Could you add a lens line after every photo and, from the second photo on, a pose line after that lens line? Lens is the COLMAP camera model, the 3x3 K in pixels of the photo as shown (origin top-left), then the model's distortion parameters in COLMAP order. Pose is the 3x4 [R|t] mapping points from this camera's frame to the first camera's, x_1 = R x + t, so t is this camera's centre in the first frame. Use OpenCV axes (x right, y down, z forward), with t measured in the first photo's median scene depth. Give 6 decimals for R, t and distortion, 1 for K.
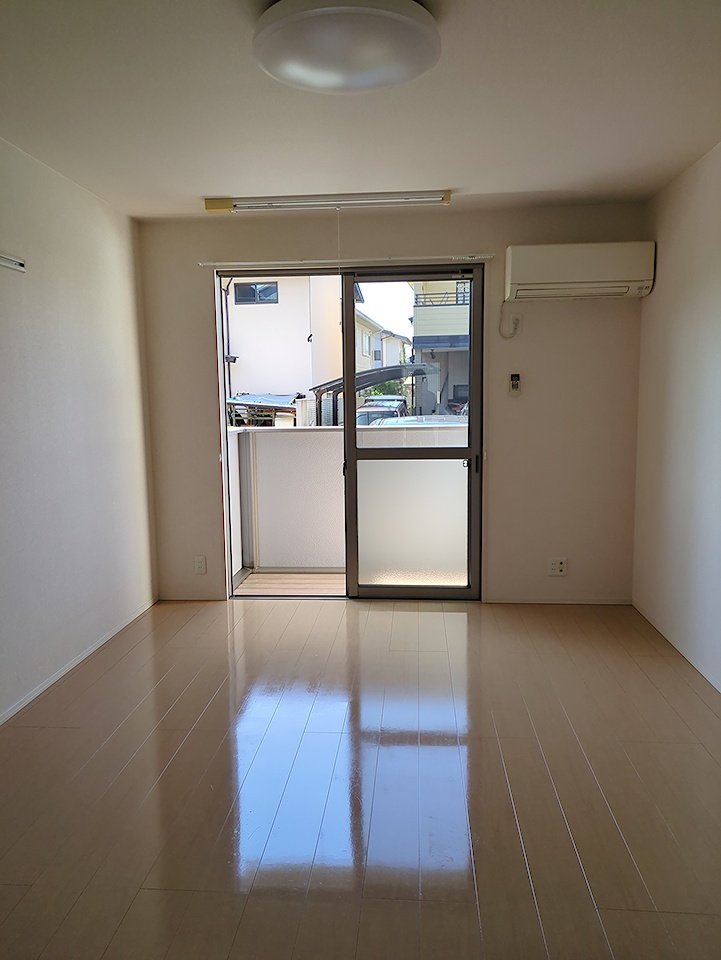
lens RADIAL K [[716.7, 0, 364.1], [0, 716.7, 482.3], [0, 0, 1]] dist [0.047817, -0.023587]
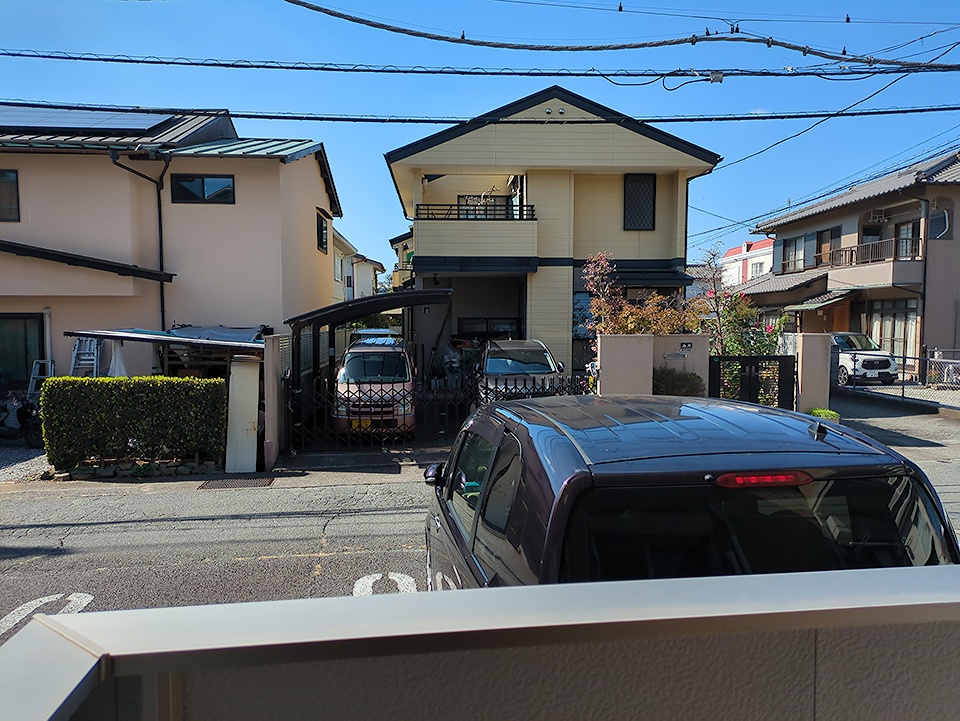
lens RADIAL K [[716.7, 0, 480.4], [0, 716.7, 364.4], [0, 0, 1]] dist [0.047817, -0.023587]
pose [[0.975541, 0.000586, 0.219815, -0.161638], [0.013948, 0.997816, -0.064561, -0.149763], [-0.219373, 0.066048, 0.973403, 1.040363]]
